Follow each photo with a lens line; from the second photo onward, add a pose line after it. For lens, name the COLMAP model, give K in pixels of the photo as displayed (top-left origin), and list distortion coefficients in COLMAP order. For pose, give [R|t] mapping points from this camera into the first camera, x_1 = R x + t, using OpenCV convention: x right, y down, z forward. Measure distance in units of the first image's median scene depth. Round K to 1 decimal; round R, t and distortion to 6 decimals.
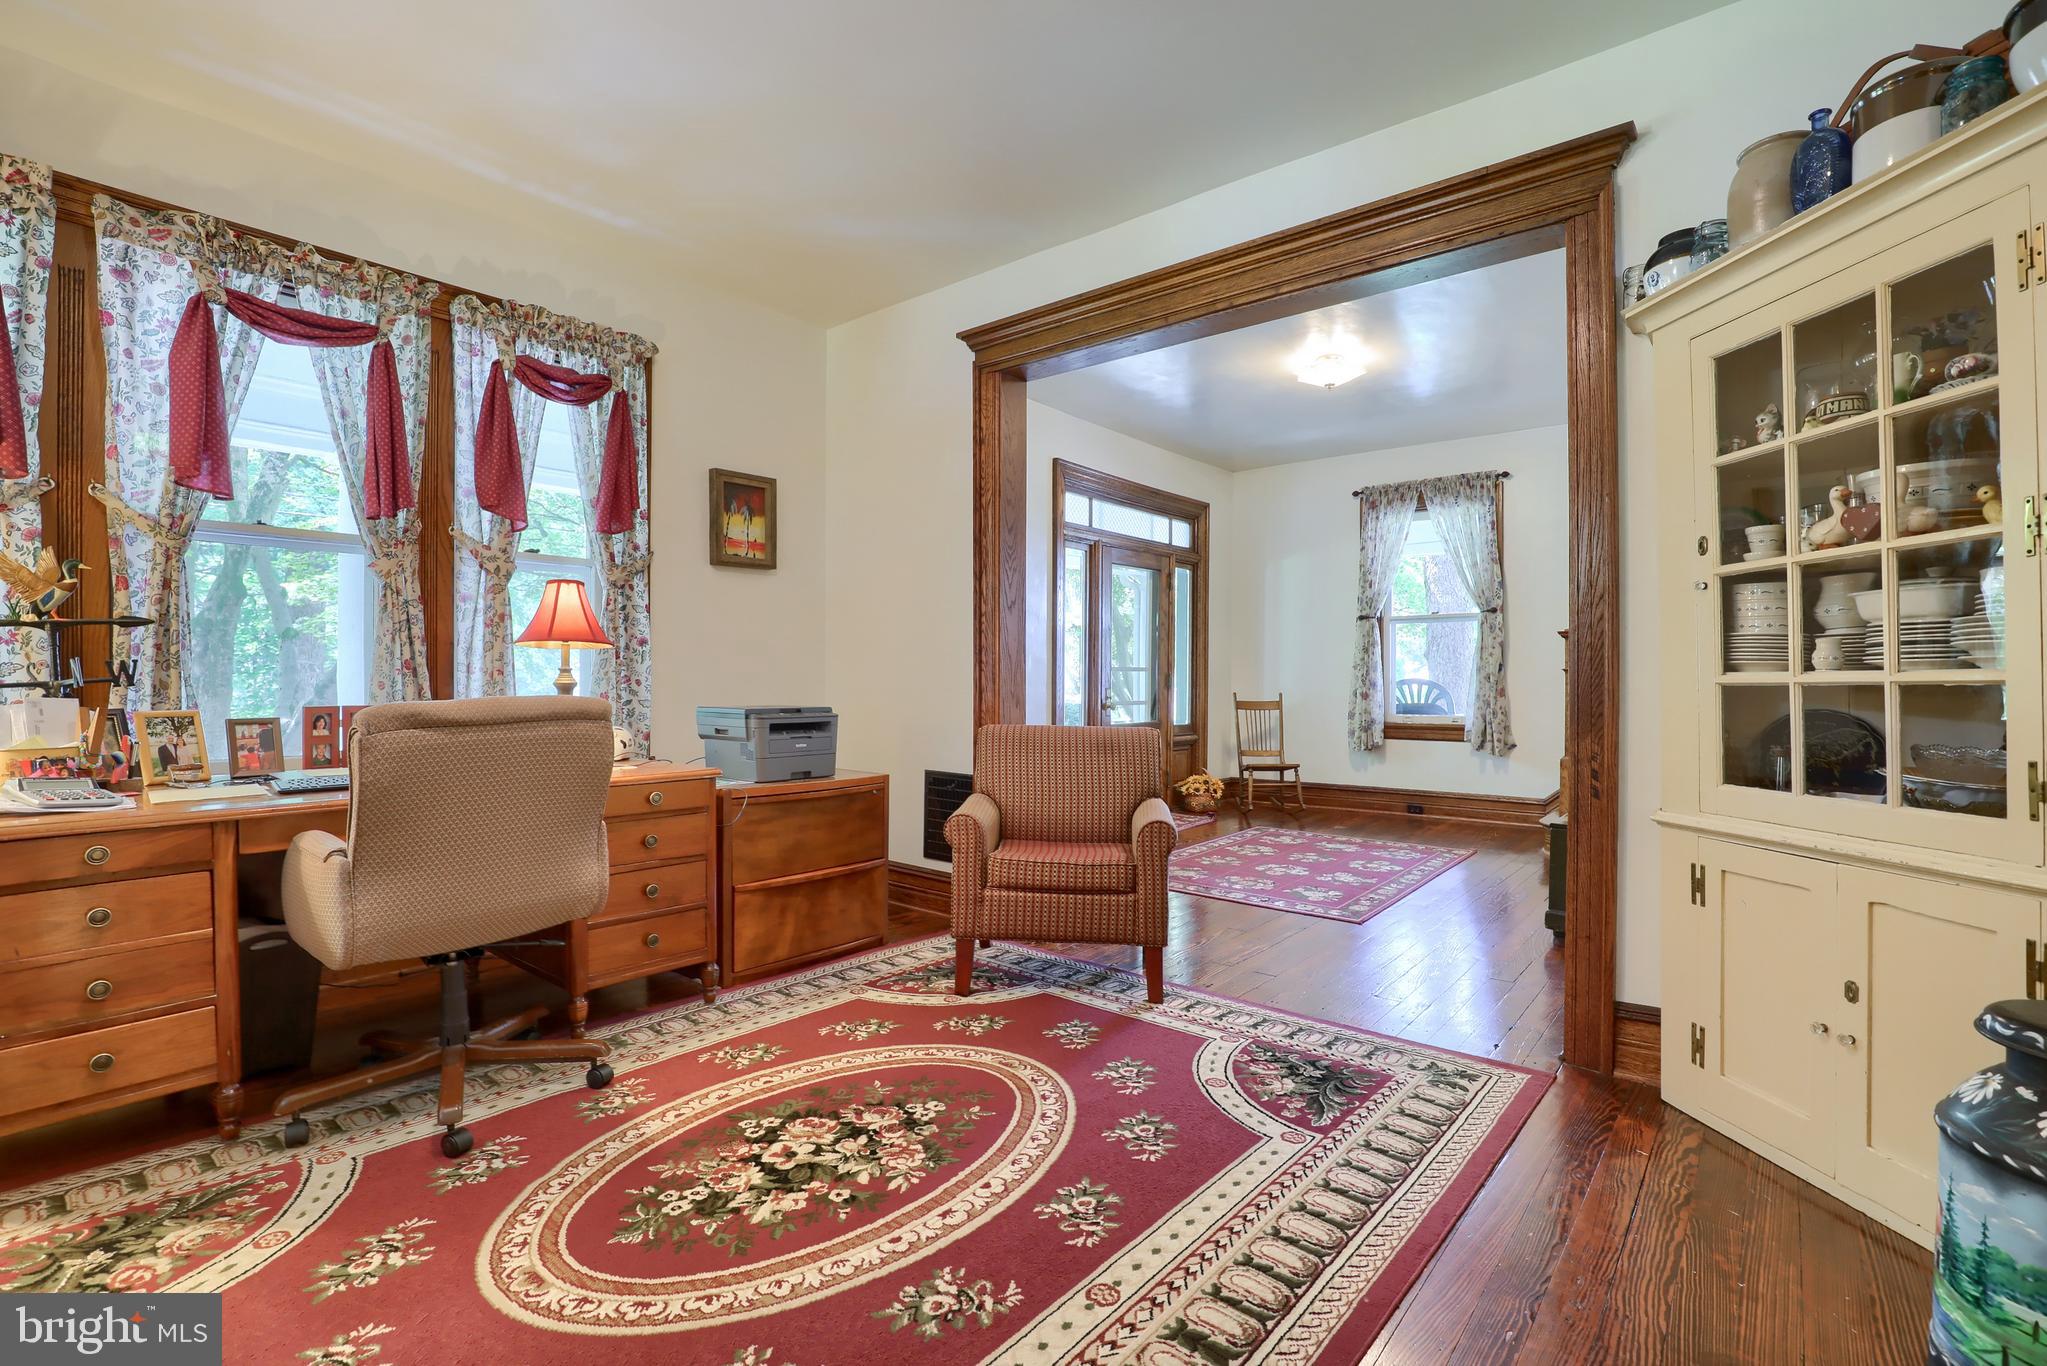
lens RADIAL K [[939.5, 0, 1029.9], [0, 939.5, 682.6], [0, 0, 1]] dist [-0.034216, 0.005658]
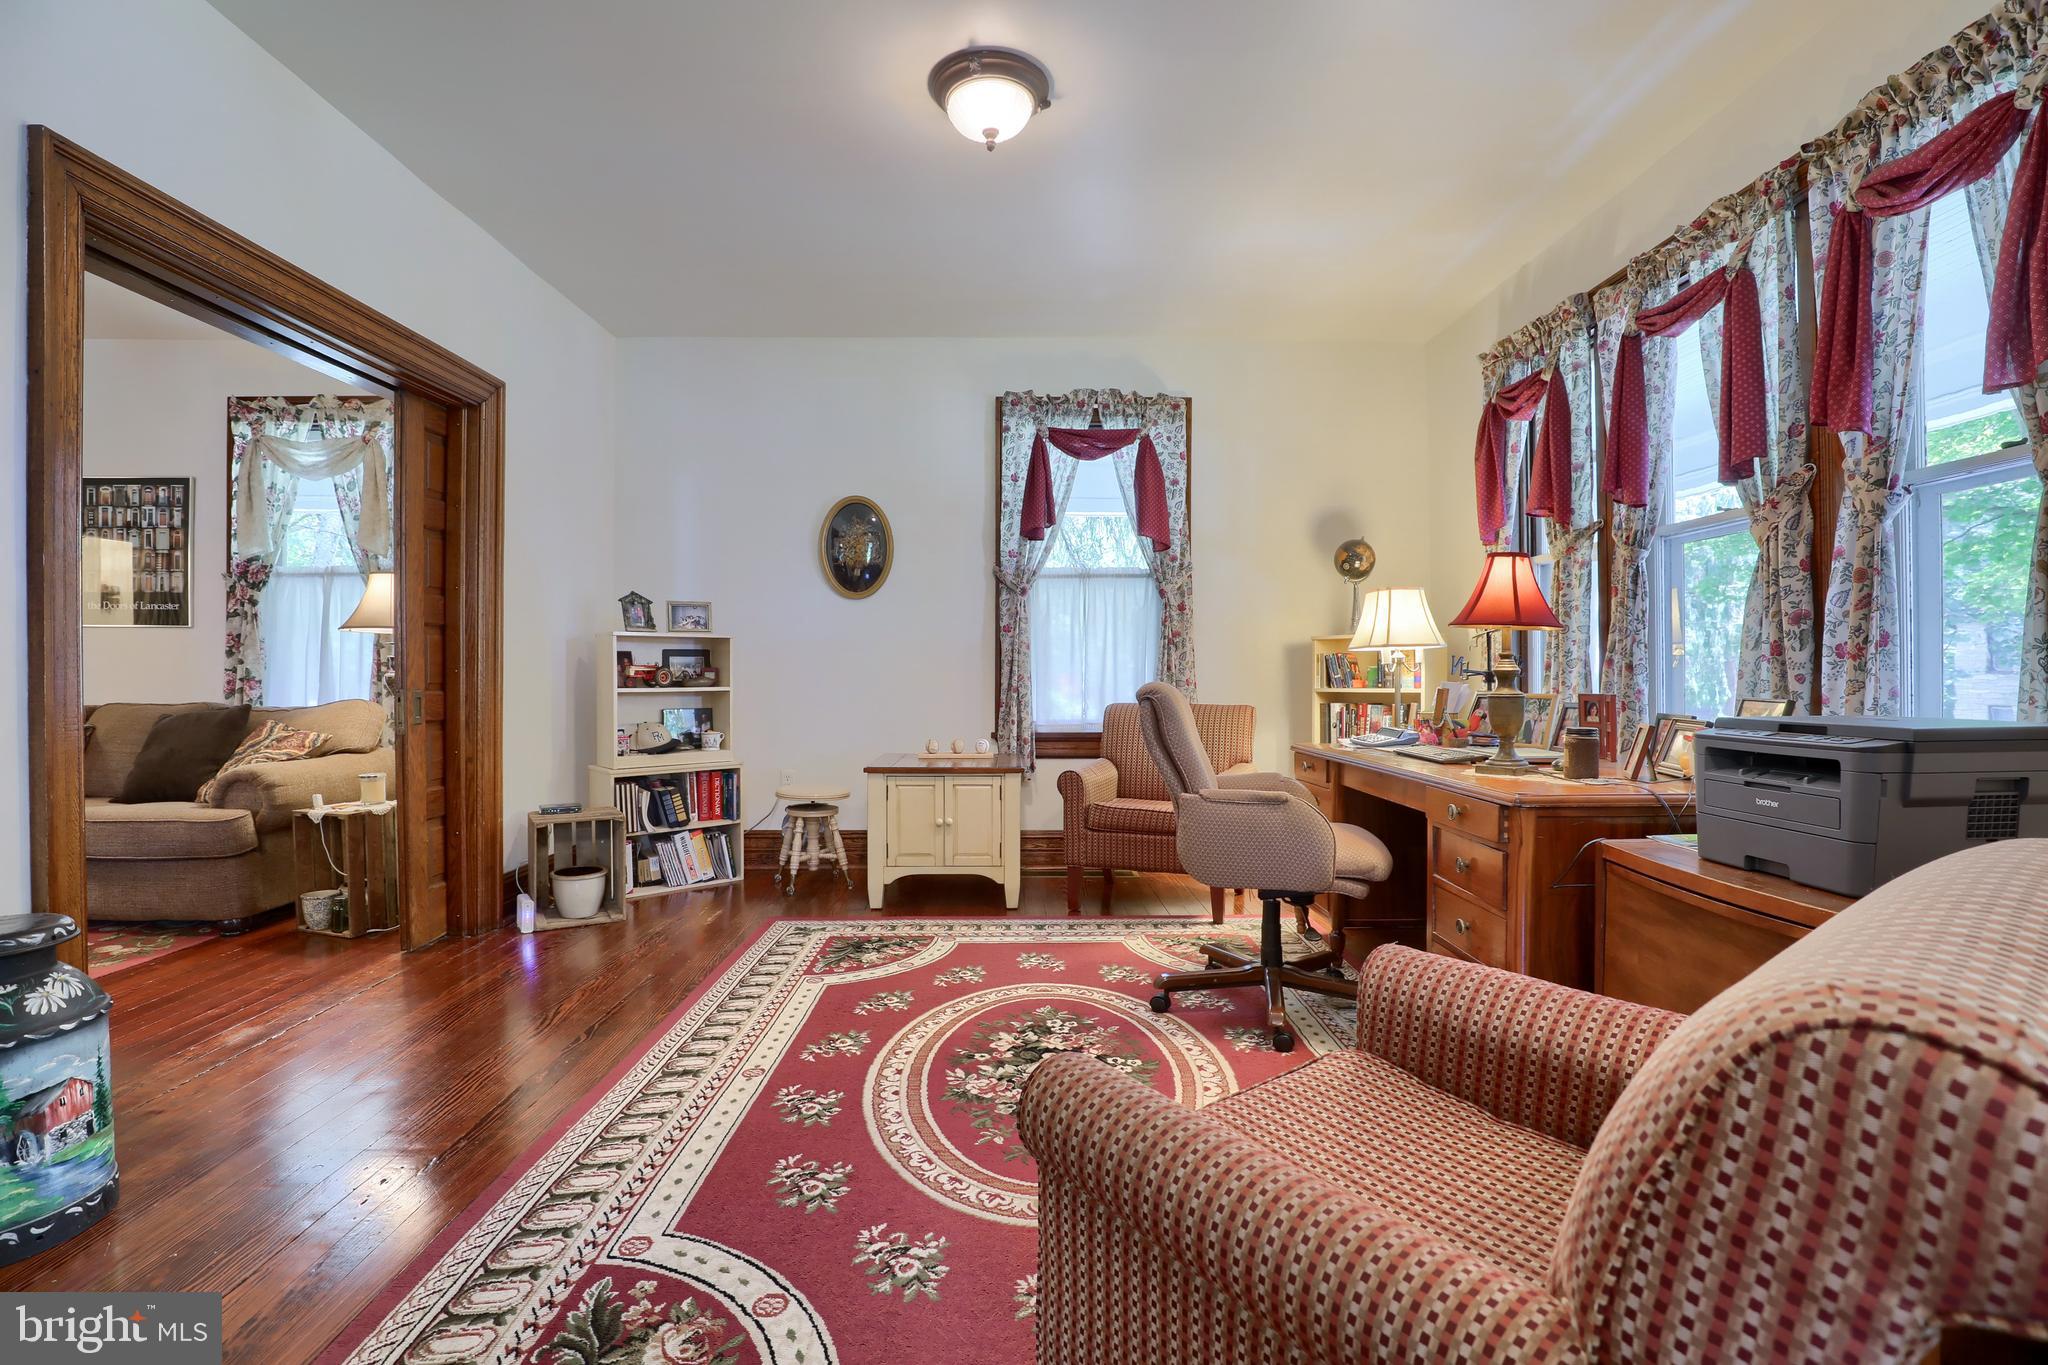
lens RADIAL K [[936.8, 0, 1024.0], [0, 936.8, 682.5], [0, 0, 1]] dist [-0.037152, 0.007029]
pose [[-0.761041, 0.003745, -0.648693, 0.429944], [-0.000820, 0.999977, 0.006735, 0.006482], [0.648703, 0.005657, -0.761021, 1.445313]]
